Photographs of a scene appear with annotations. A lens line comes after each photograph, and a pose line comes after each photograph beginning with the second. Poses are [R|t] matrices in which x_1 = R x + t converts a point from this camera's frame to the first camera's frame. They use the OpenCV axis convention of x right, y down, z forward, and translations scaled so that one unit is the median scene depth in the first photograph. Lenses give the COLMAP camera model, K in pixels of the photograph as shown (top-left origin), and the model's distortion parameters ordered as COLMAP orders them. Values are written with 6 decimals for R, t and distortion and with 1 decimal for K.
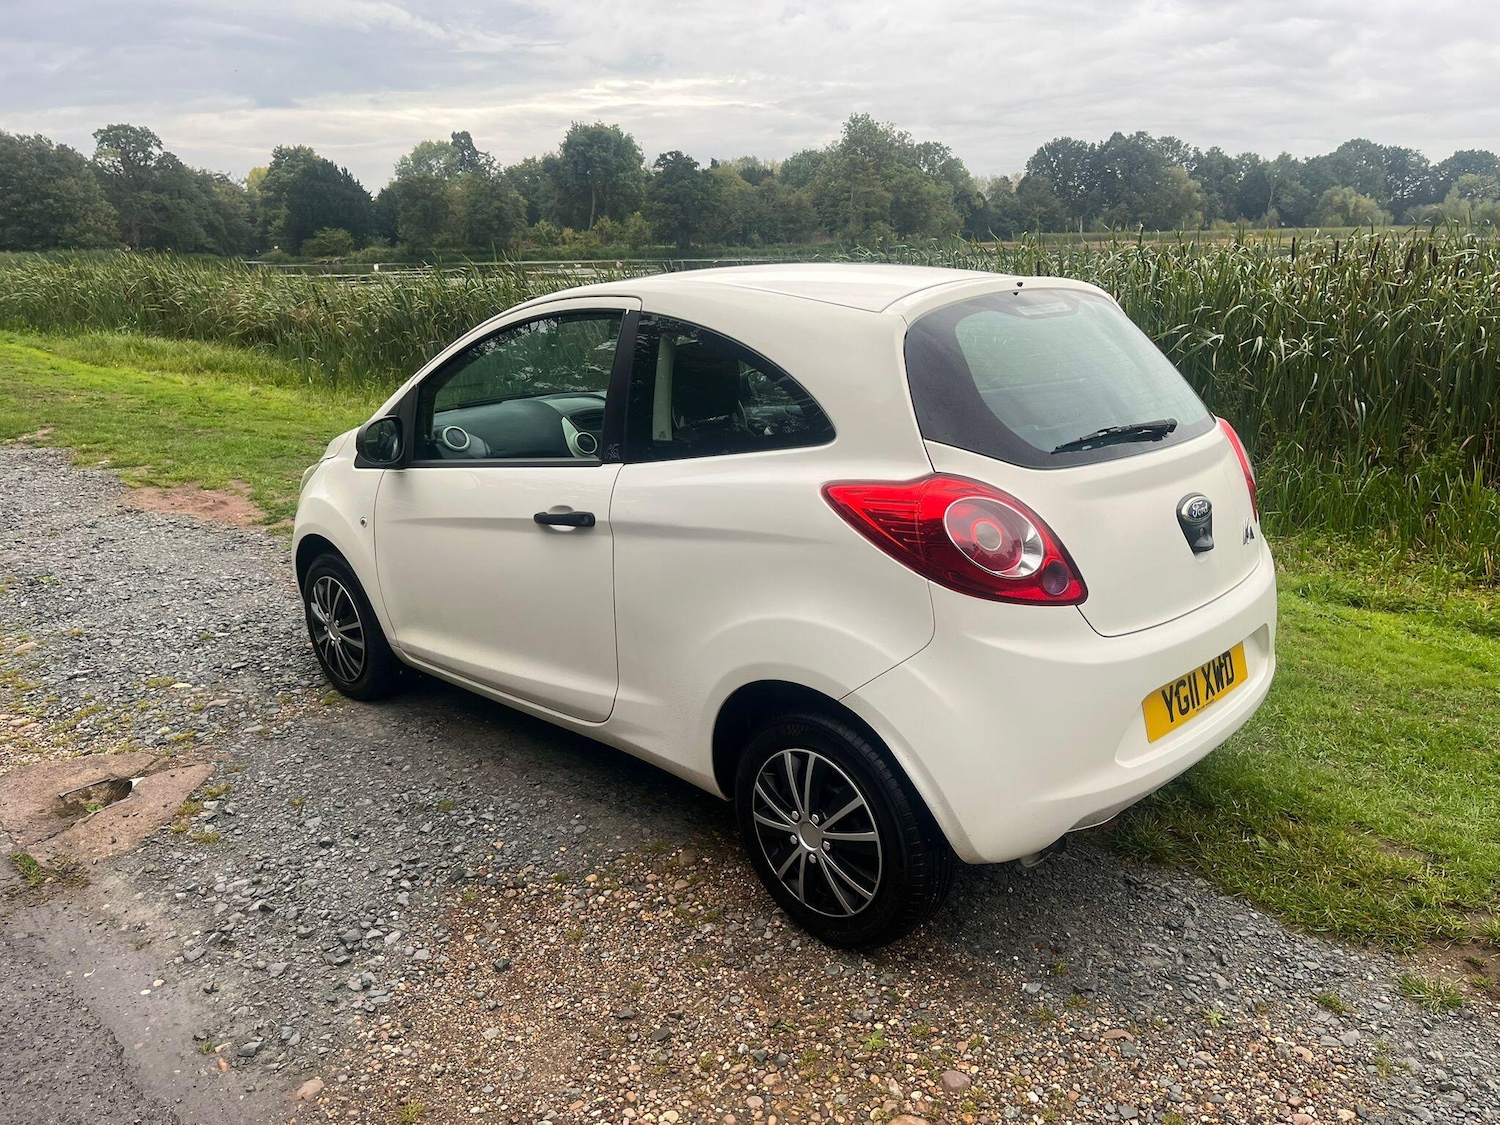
lens RADIAL K [[1148.2, 0, 750.6], [0, 1148.2, 555.5], [0, 0, 1]] dist [0.070361, -0.094737]
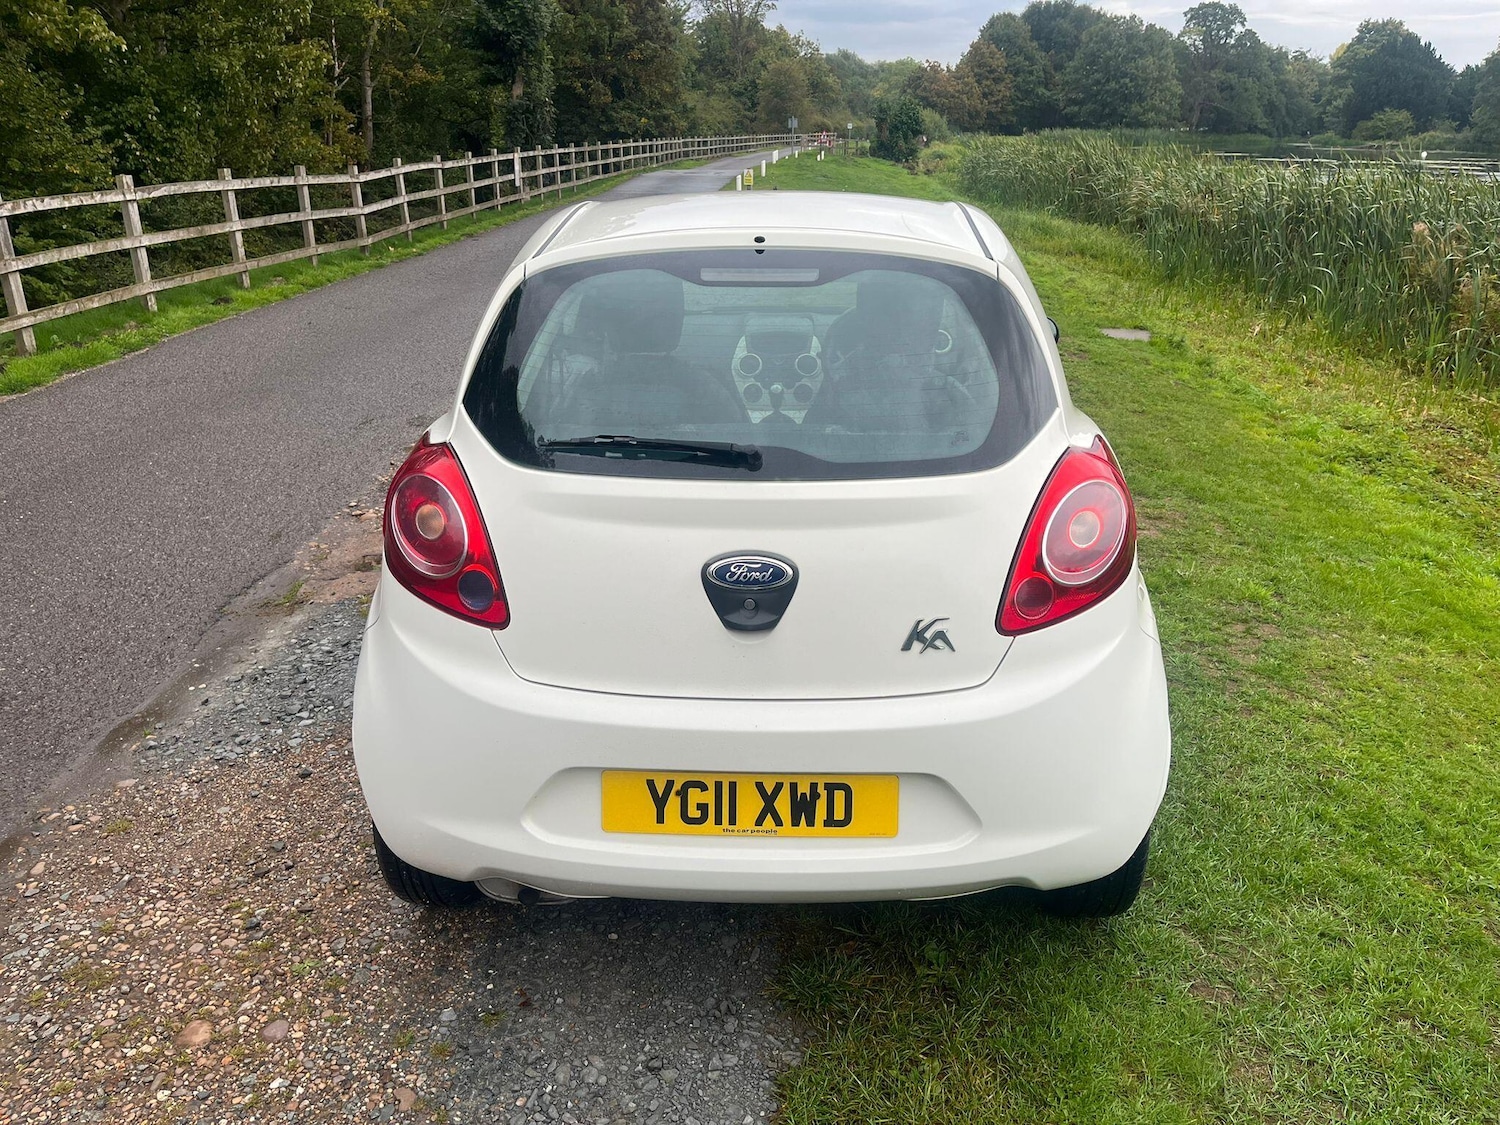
lens RADIAL K [[1137.2, 0, 754.4], [0, 1137.2, 559.5], [0, 0, 1]] dist [0.087070, -0.127685]
pose [[0.676103, 0.275868, -0.683214, 0.576519], [-0.206953, 0.961036, 0.183248, -0.118516], [0.707146, 0.017499, 0.706851, 0.322988]]
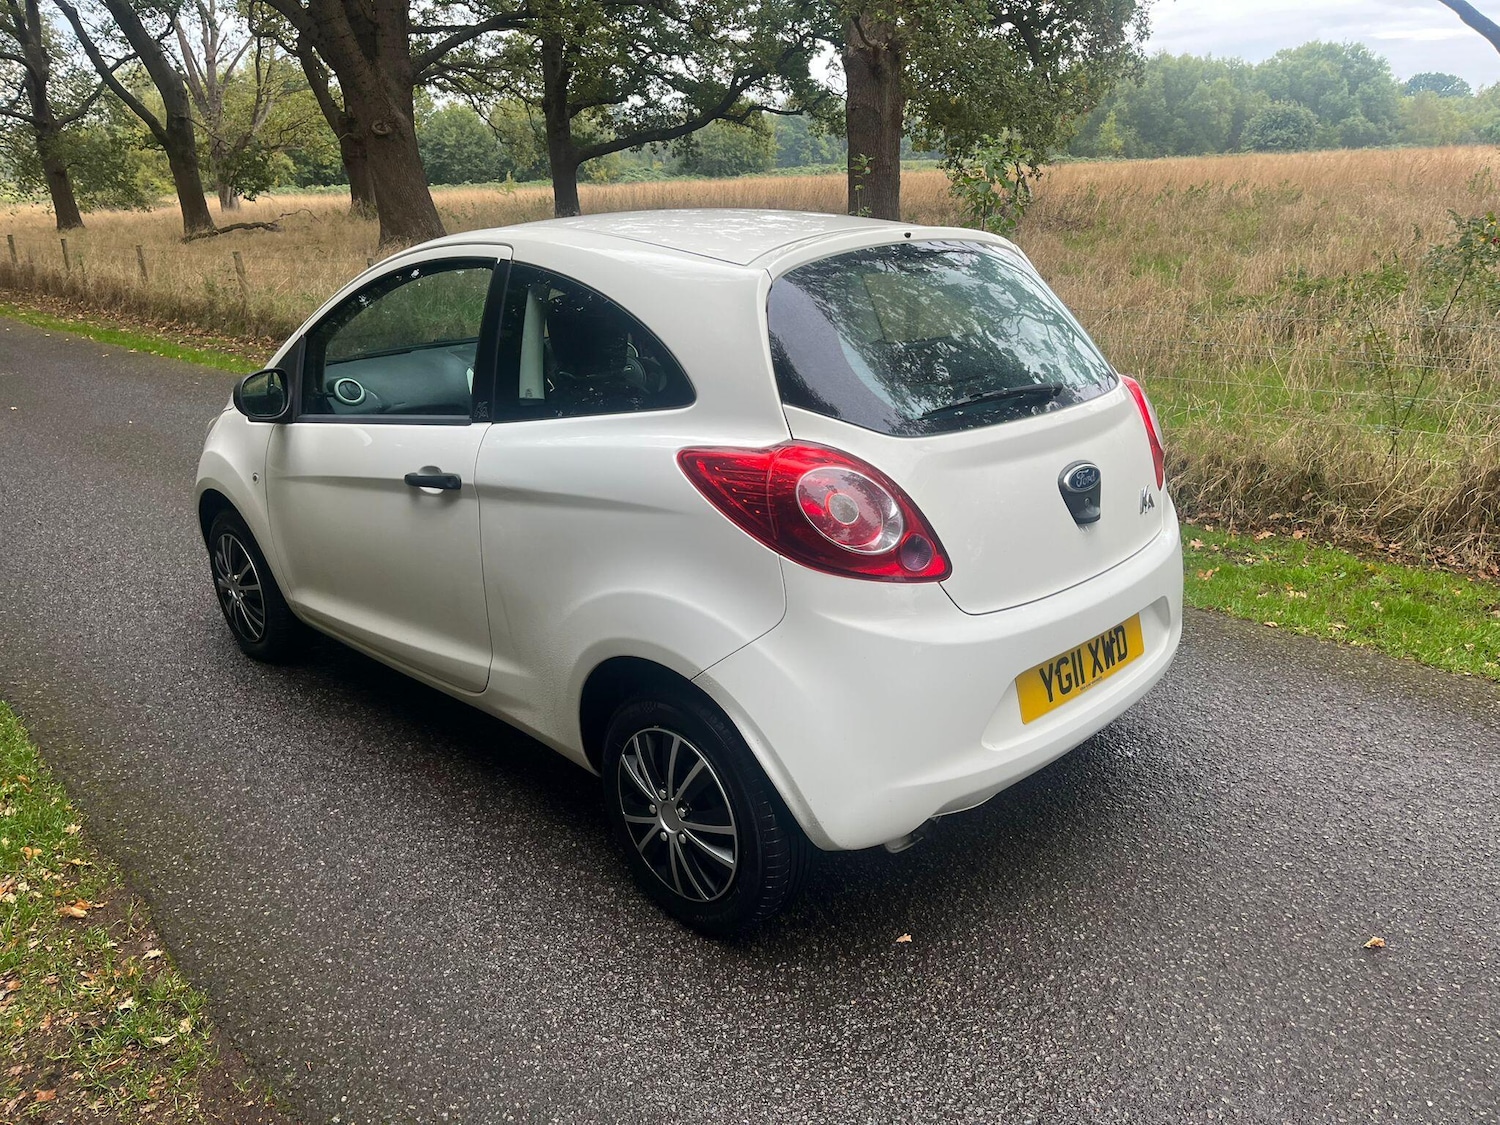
lens RADIAL K [[1137.2, 0, 754.4], [0, 1137.2, 559.5], [0, 0, 1]] dist [0.087070, -0.127685]
pose [[0.999979, 0.006473, -0.000282, 0.077552], [-0.006449, 0.998581, 0.052856, -0.013850], [0.000624, -0.052853, 0.998602, 0.041734]]
